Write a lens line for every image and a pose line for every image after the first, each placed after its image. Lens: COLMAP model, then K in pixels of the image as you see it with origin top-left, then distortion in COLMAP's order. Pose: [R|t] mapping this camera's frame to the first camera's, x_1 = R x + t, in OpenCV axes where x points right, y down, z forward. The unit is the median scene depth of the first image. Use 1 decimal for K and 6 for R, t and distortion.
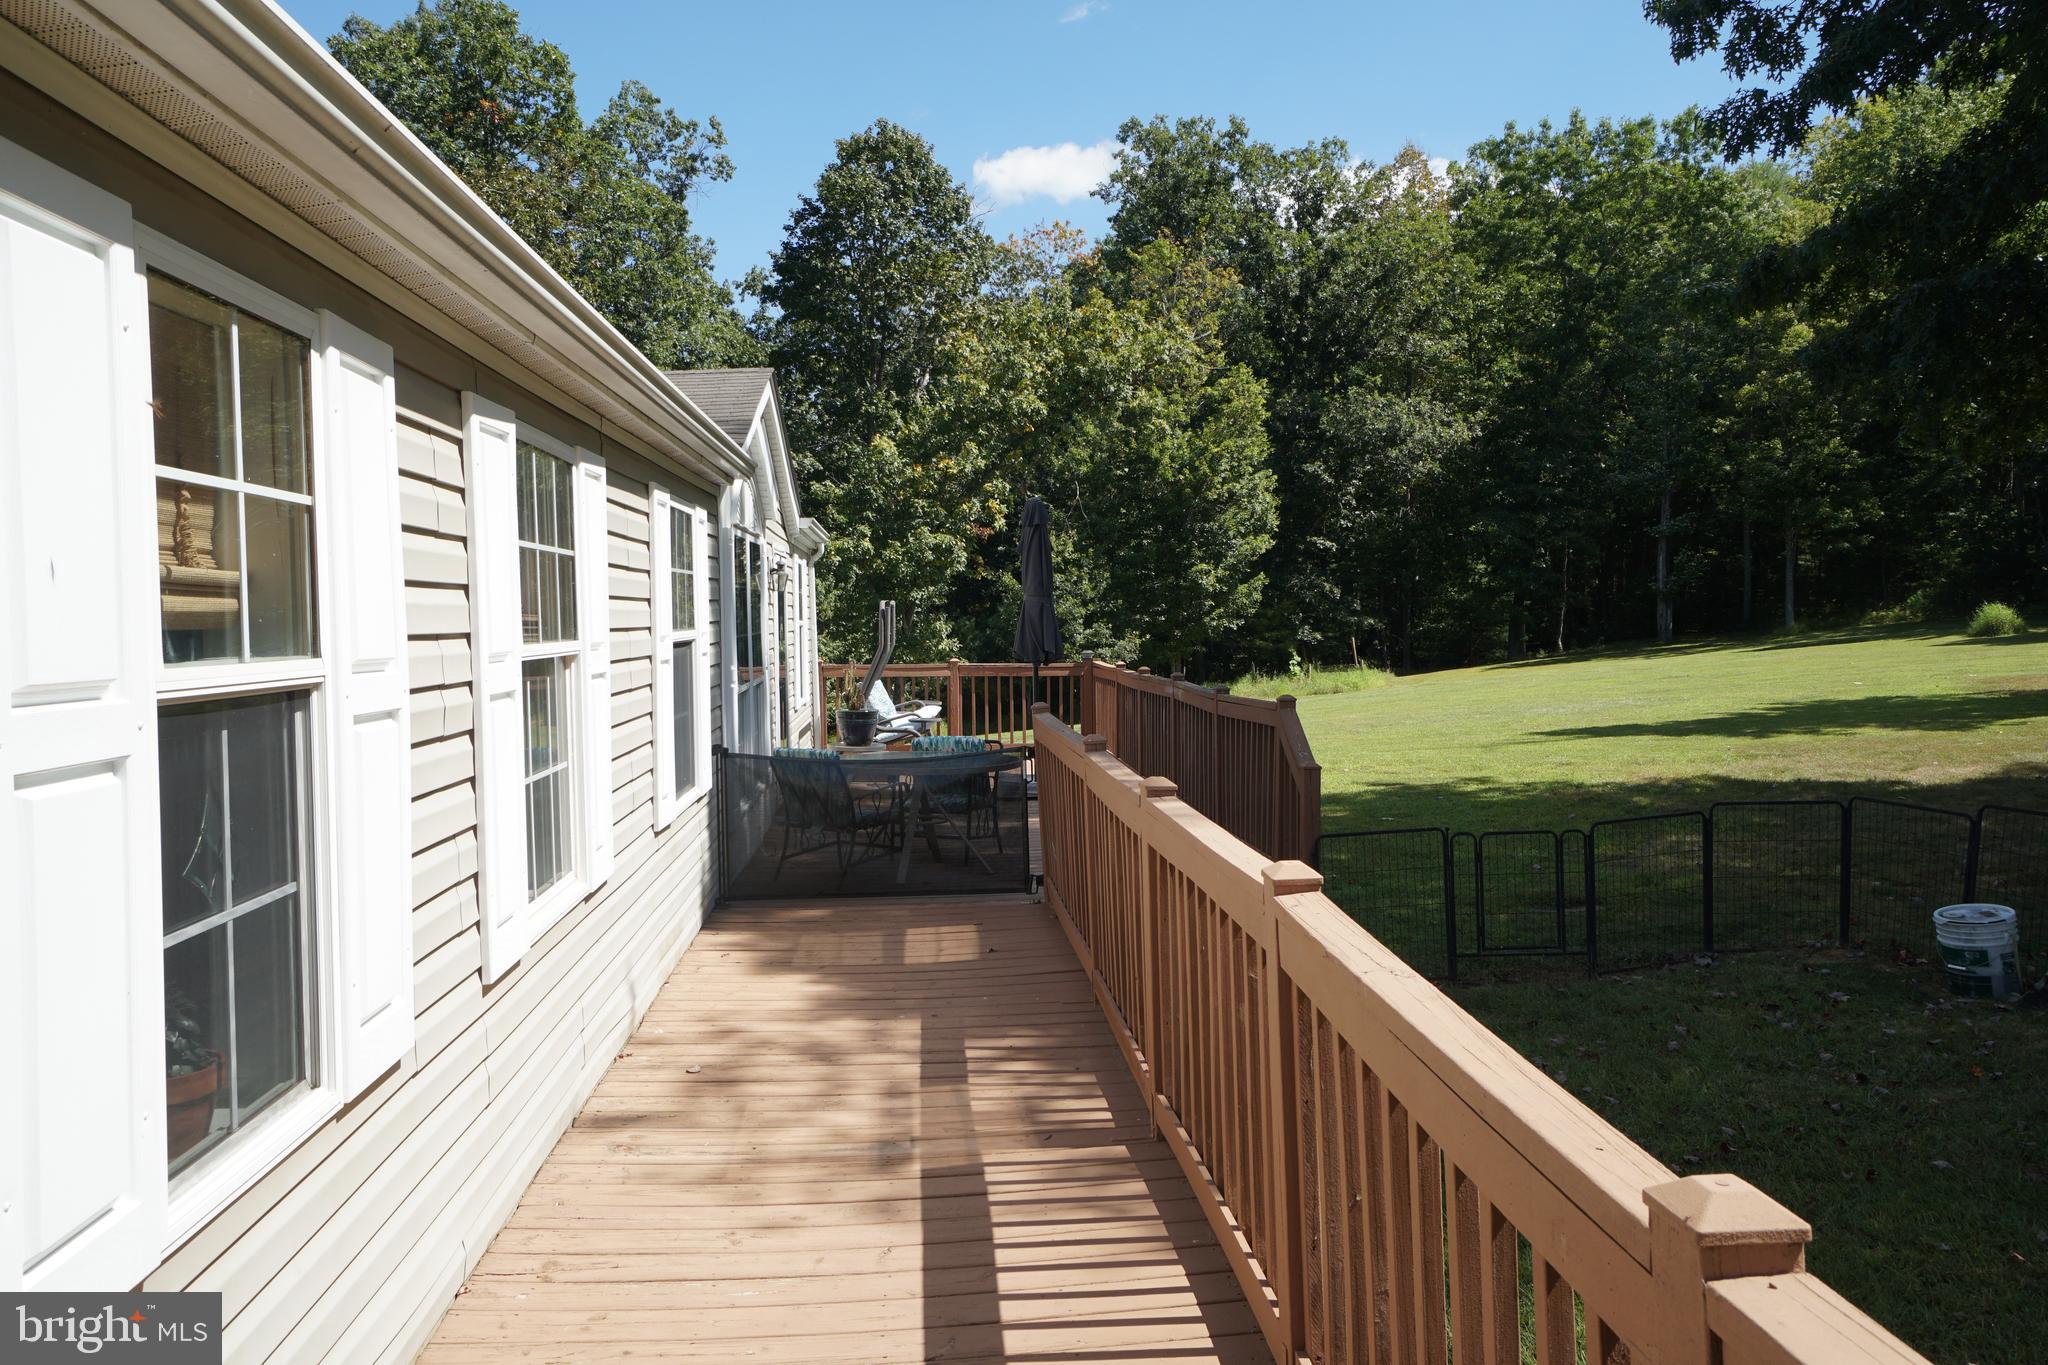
lens RADIAL K [[1472.5, 0, 1021.2], [0, 1472.5, 655.2], [0, 0, 1]] dist [0.031127, 0.006493]
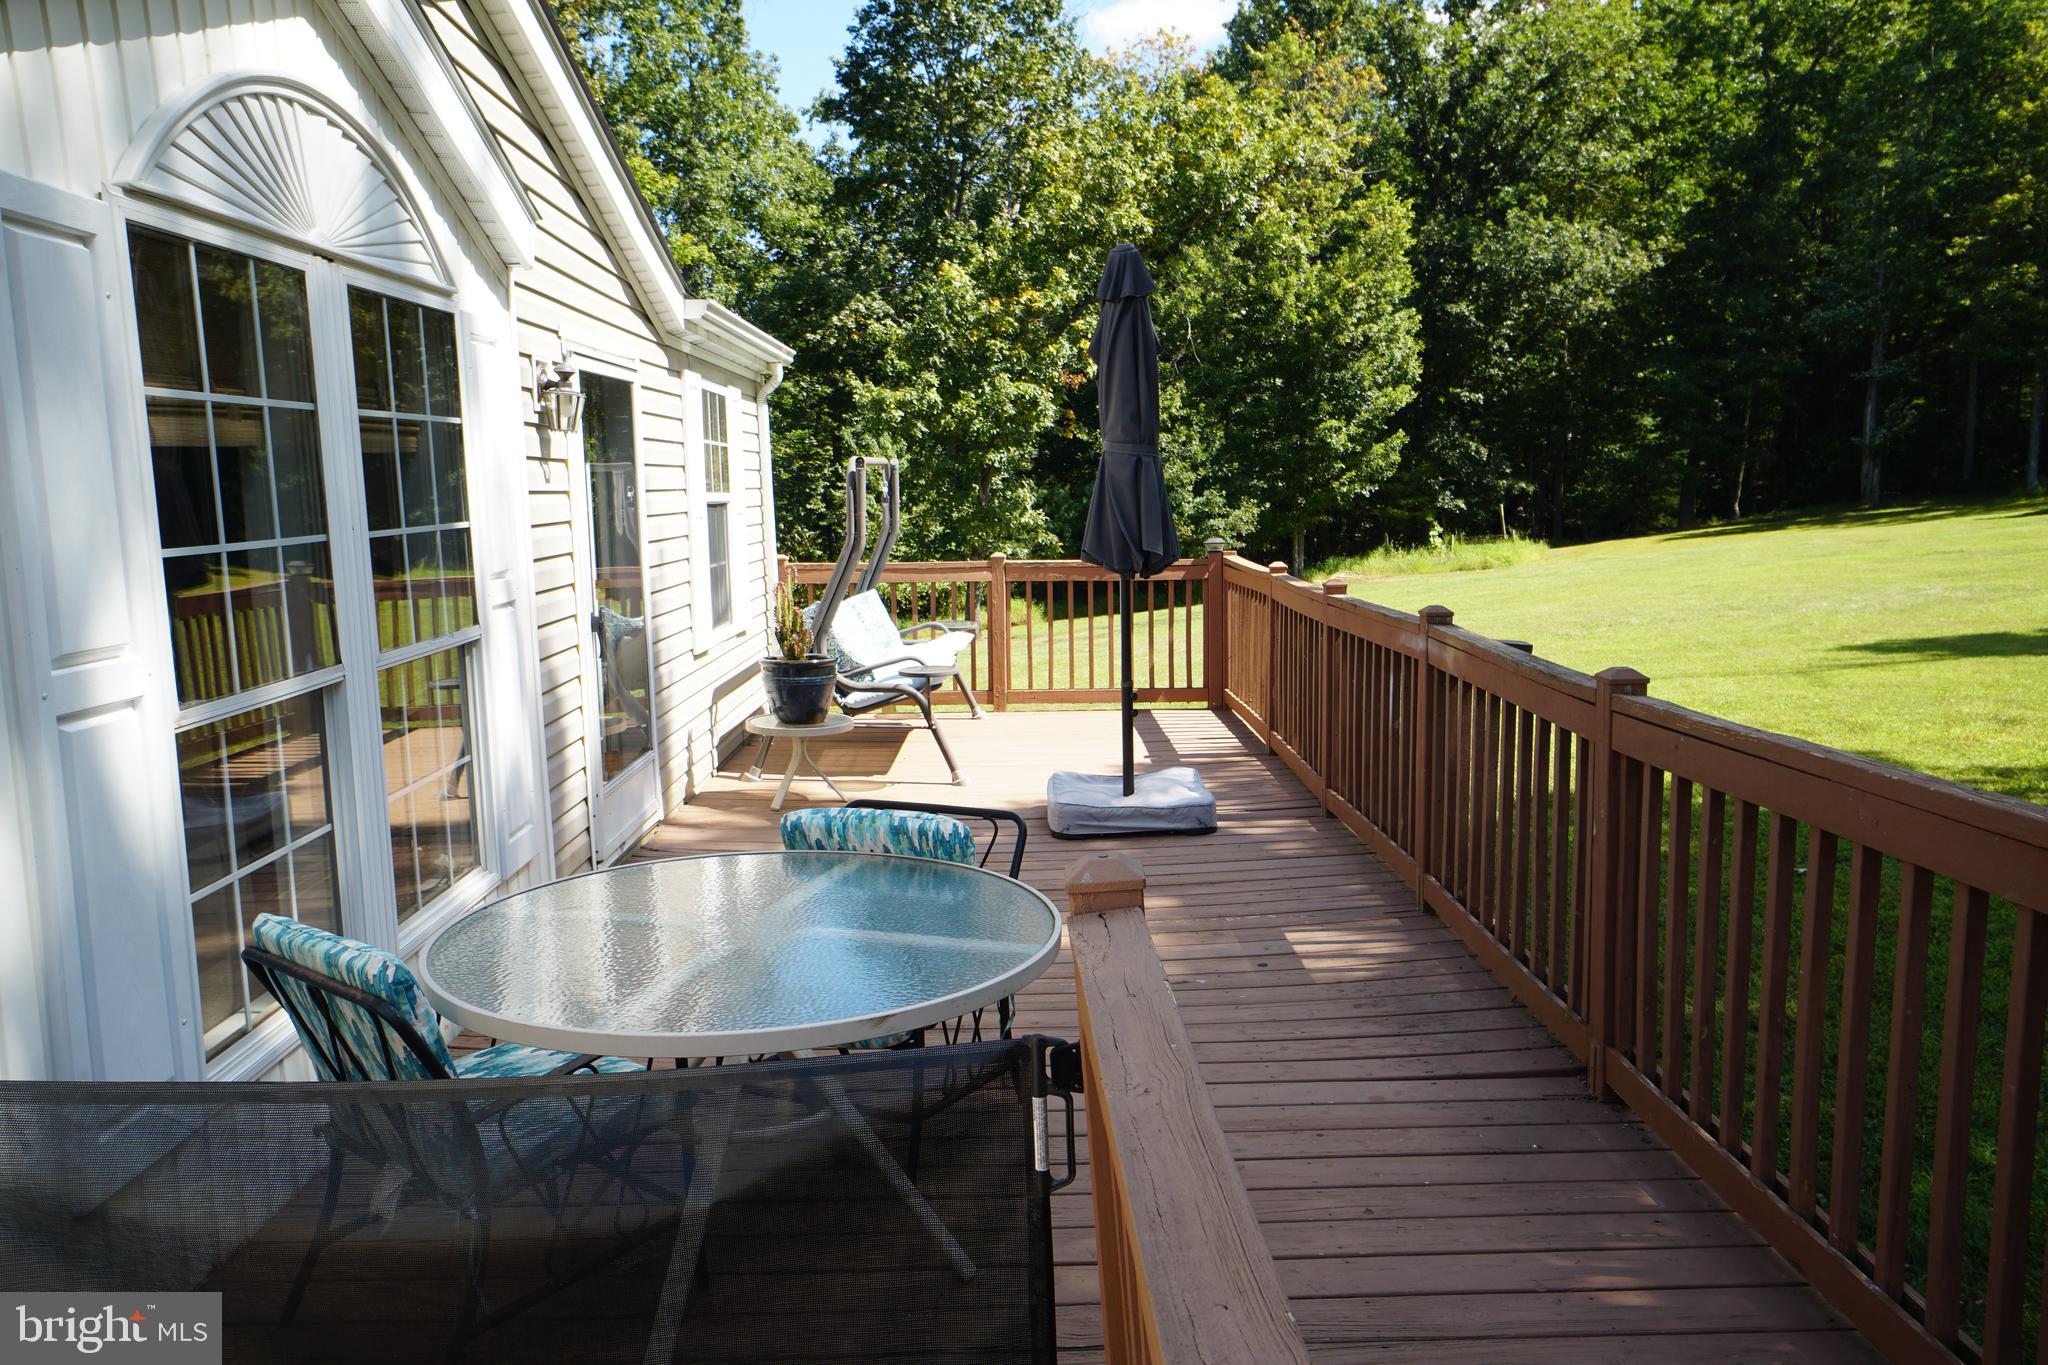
lens RADIAL K [[1472.5, 0, 1016.1], [0, 1472.5, 650.7], [0, 0, 1]] dist [0.031127, 0.006493]
pose [[0.997275, 0.003101, -0.073715, 0.002195], [0.003331, 0.996206, 0.086968, -0.002958], [0.073705, -0.086977, 0.993480, 0.110411]]
